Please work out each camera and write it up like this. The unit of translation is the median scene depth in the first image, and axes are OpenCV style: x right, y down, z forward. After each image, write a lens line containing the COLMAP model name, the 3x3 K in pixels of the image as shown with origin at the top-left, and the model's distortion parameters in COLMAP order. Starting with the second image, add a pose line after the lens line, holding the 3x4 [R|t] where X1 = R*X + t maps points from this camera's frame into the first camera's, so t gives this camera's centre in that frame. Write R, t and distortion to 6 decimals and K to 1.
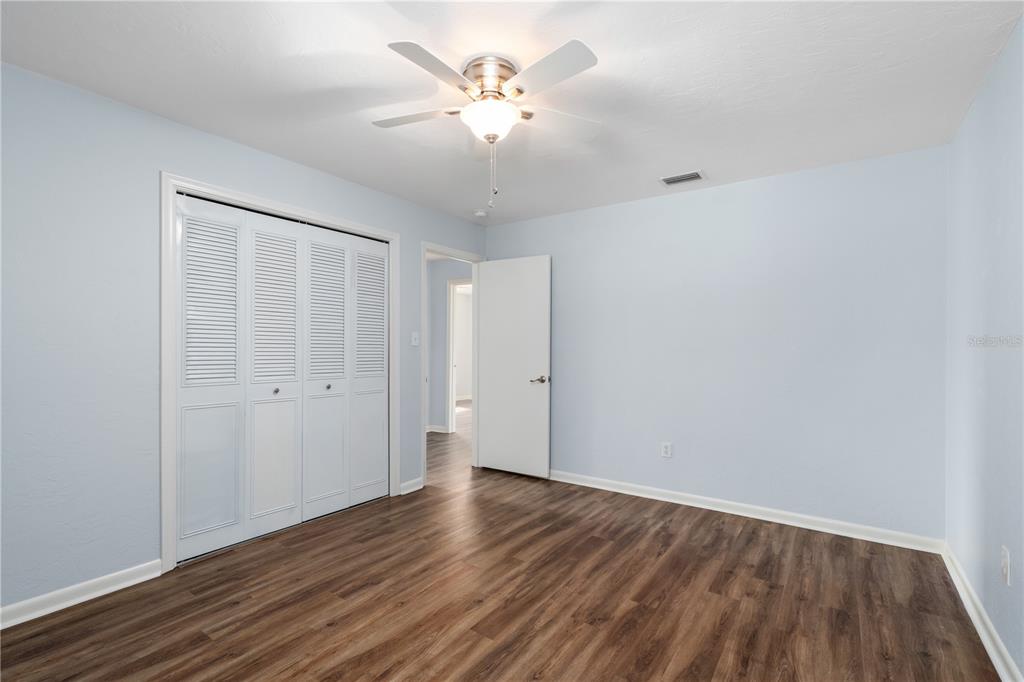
lens RADIAL K [[466.9, 0, 512.0], [0, 466.9, 343.0], [0, 0, 1]] dist [0.000372, 0.000063]
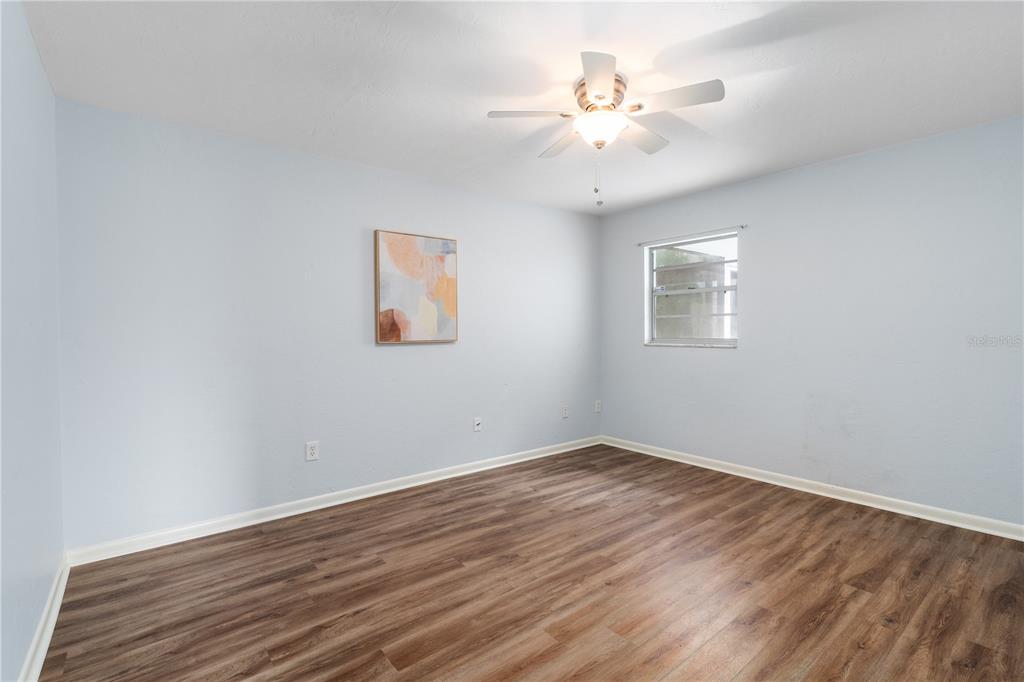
lens RADIAL K [[466.9, 0, 511.8], [0, 466.9, 337.8], [0, 0, 1]] dist [0.000372, 0.000063]
pose [[-0.958619, -0.005810, 0.284633, -0.145469], [-0.003160, 0.999947, 0.009767, 0.014695], [-0.284675, 0.008464, -0.958587, 1.927339]]
